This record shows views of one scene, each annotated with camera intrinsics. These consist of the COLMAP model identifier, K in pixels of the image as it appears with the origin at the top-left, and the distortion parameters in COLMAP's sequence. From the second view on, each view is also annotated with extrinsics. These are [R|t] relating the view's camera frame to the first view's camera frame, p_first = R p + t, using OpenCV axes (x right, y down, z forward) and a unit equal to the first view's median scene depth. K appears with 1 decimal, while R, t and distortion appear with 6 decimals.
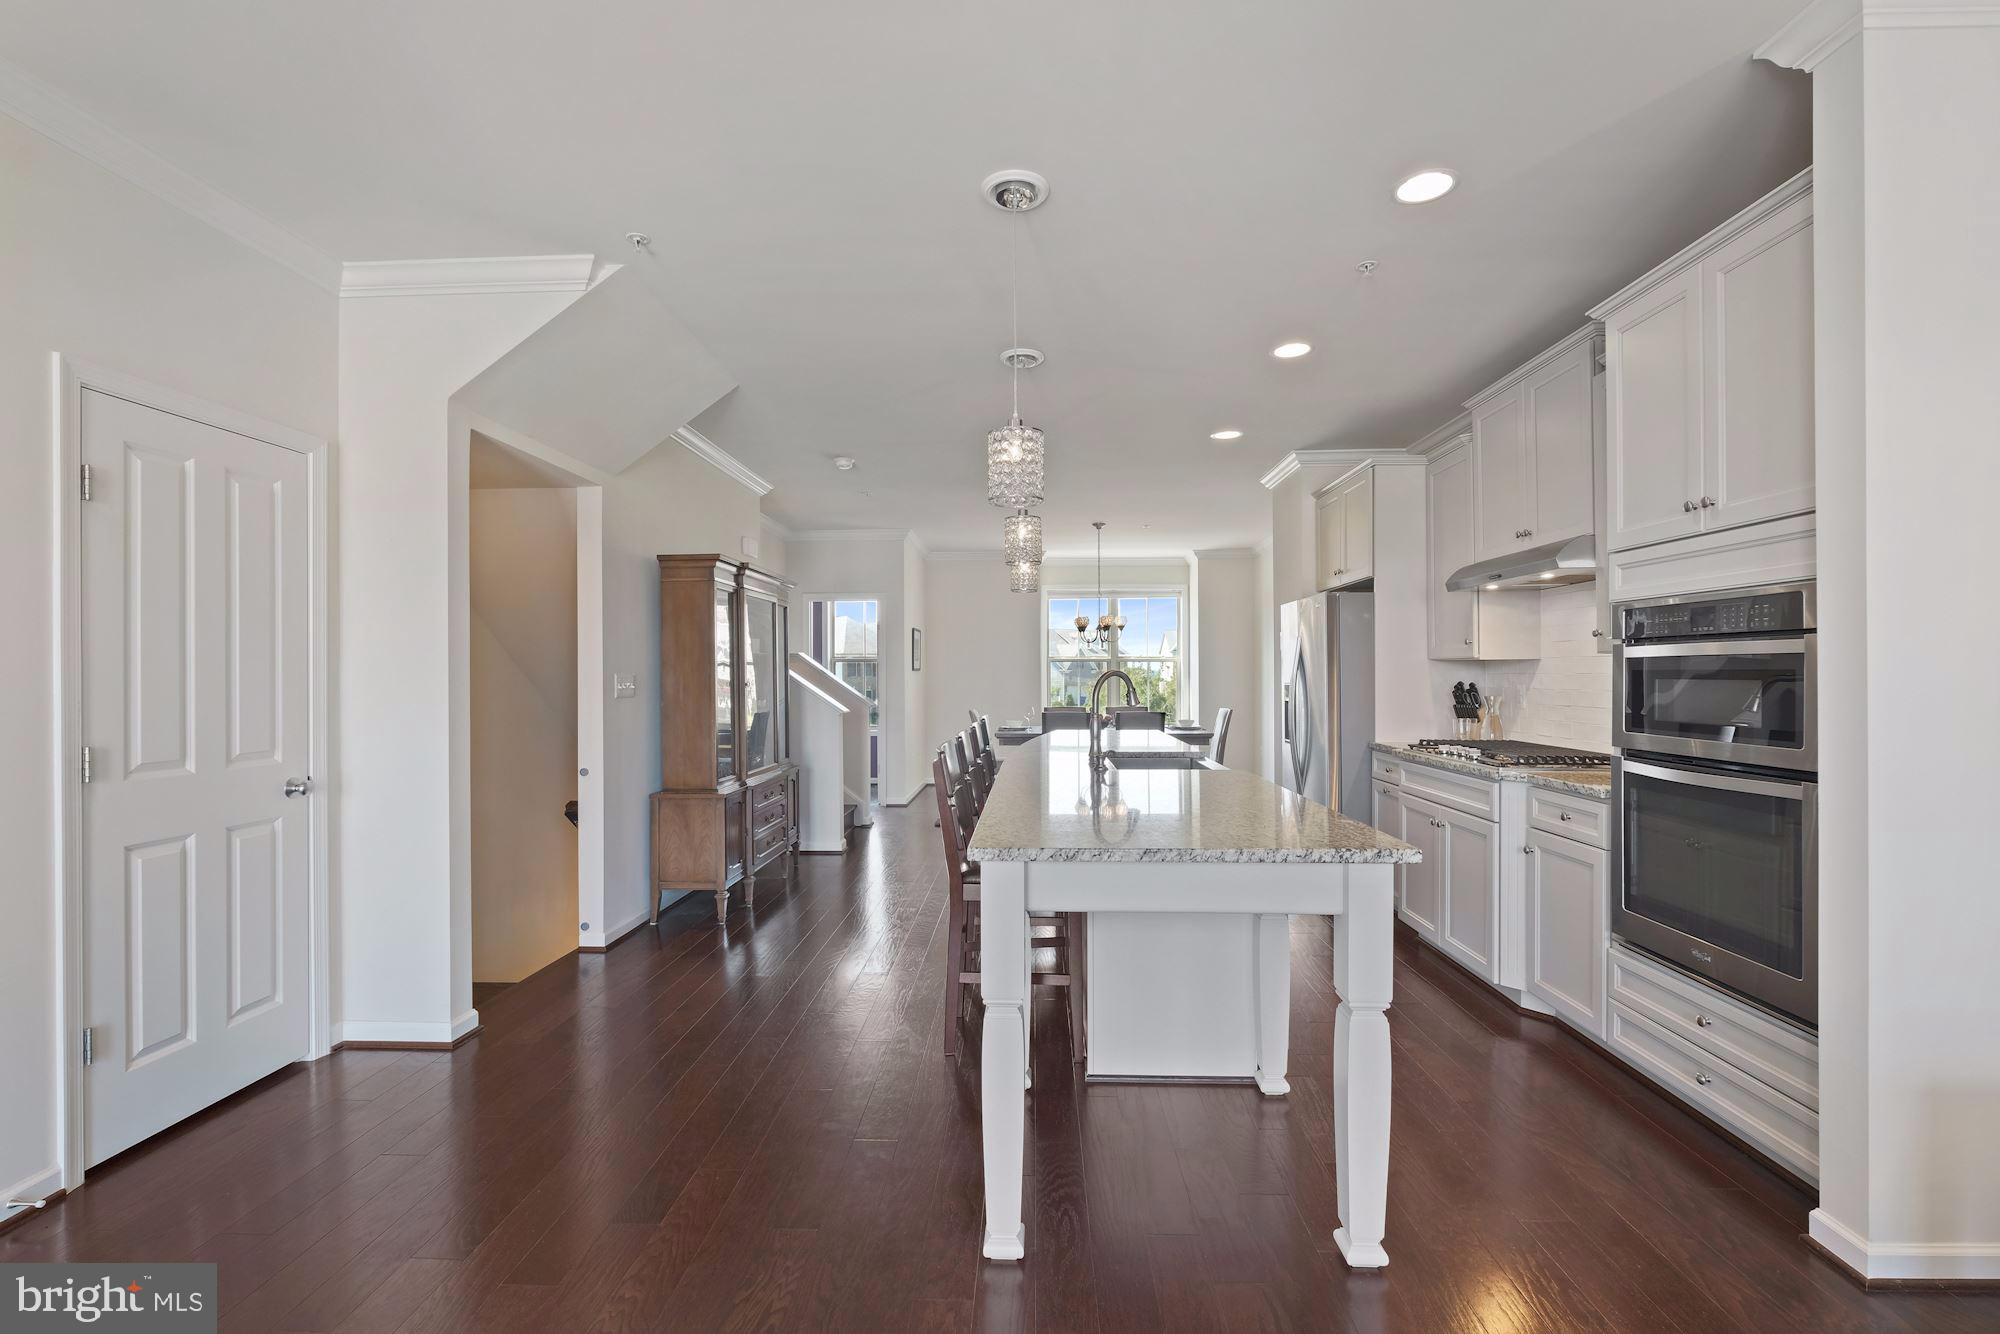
lens RADIAL K [[882.7, 0, 994.8], [0, 882.7, 668.9], [0, 0, 1]] dist [-0.008630, -0.000526]
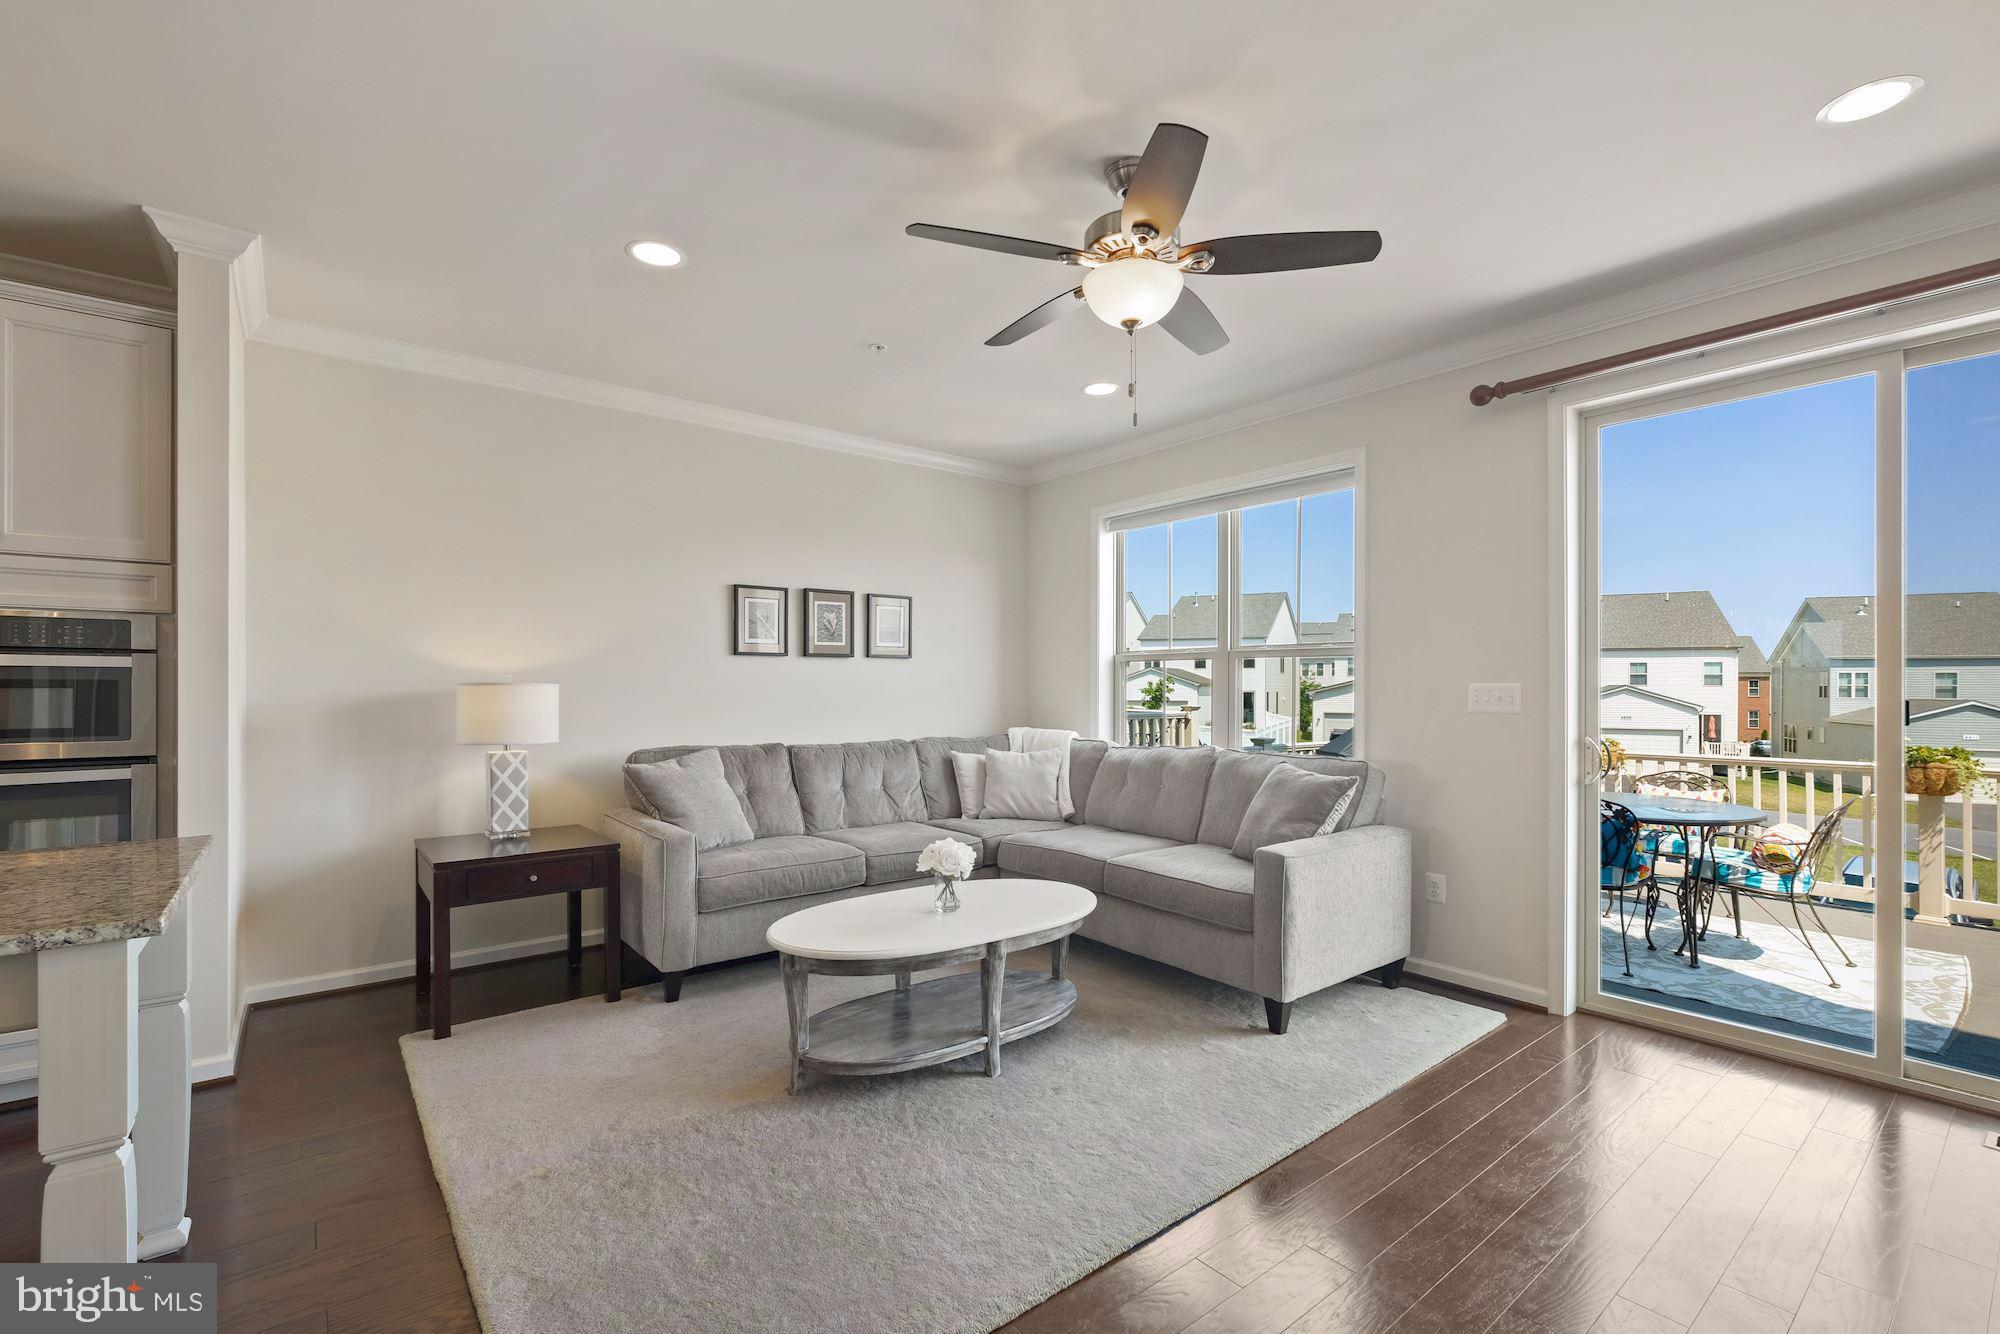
lens RADIAL K [[882.7, 0, 997.8], [0, 882.7, 677.5], [0, 0, 1]] dist [-0.008630, -0.000526]
pose [[-0.662587, 0.011349, 0.748899, -0.579846], [-0.002446, 0.999847, -0.017315, 0.010351], [-0.748981, -0.013304, -0.662458, 0.556241]]
